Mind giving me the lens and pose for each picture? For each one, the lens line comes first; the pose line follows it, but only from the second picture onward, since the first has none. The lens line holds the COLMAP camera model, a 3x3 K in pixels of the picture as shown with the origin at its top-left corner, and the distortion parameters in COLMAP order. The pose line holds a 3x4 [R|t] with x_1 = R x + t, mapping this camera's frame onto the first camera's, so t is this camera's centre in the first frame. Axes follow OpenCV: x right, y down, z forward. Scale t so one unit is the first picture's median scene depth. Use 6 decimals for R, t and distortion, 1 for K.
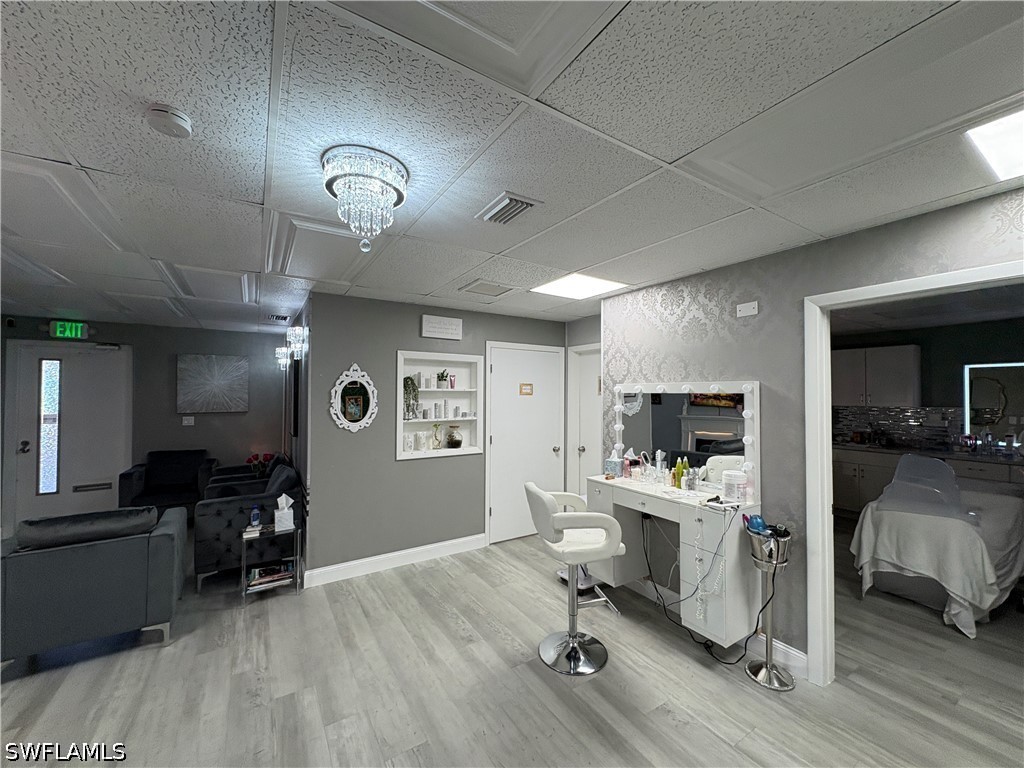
lens RADIAL K [[409.0, 0, 515.2], [0, 409.0, 384.2], [0, 0, 1]] dist [-0.000901, 0.000256]
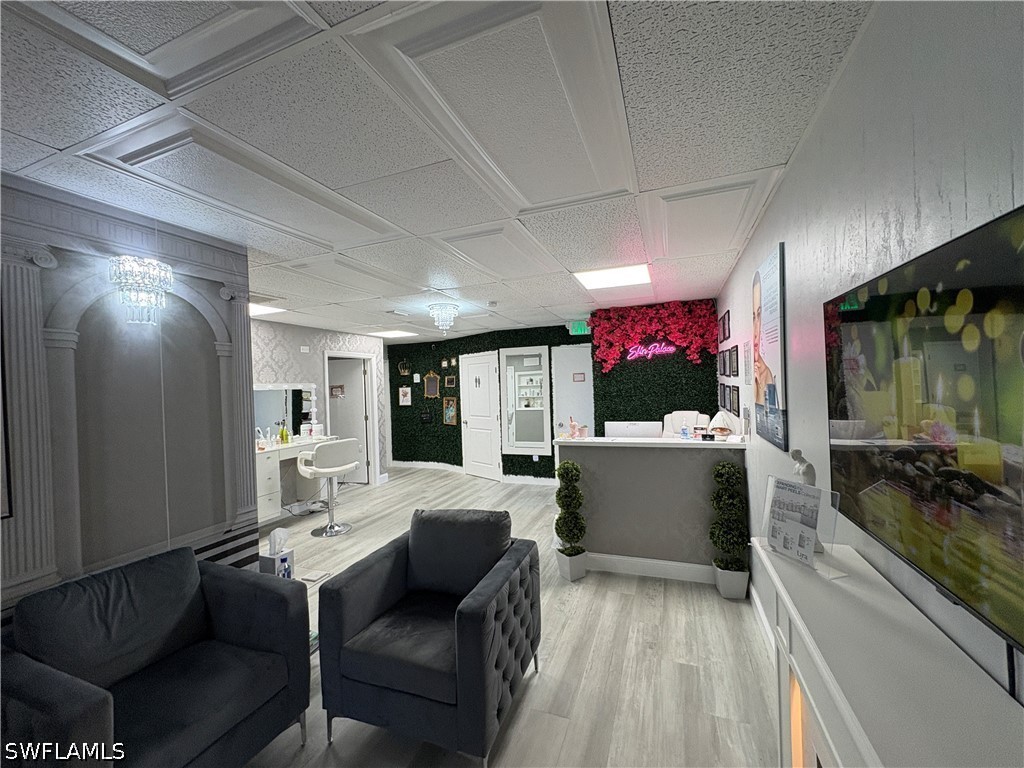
lens RADIAL K [[409.0, 0, 508.4], [0, 409.0, 388.8], [0, 0, 1]] dist [-0.000901, 0.000256]
pose [[-0.580102, 0.013780, 0.814427, -1.865039], [0.019581, 0.999804, -0.002969, 0.051533], [-0.814308, 0.014225, -0.580258, 1.457725]]
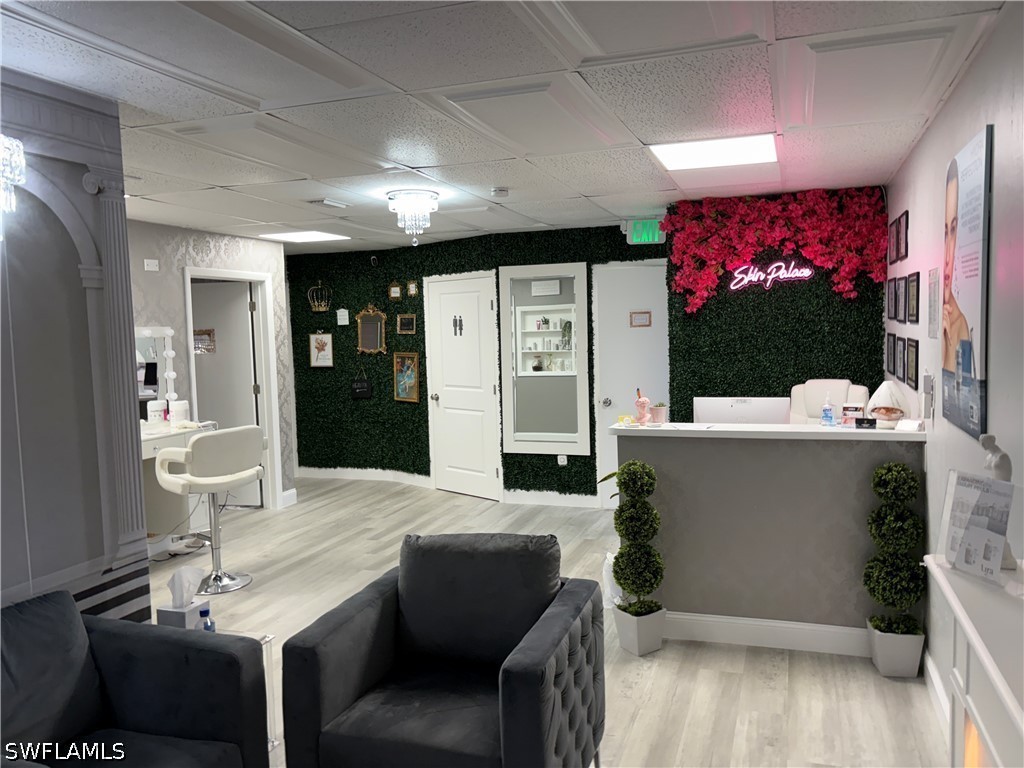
lens RADIAL K [[781.8, 0, 515.1], [0, 781.8, 380.2], [0, 0, 1]] dist [0.038293, -0.031530]
pose [[-0.610191, -0.036540, 0.791412, -1.964752], [0.013556, 0.998308, 0.056544, 0.035341], [-0.792139, 0.045230, -0.608663, 1.656798]]
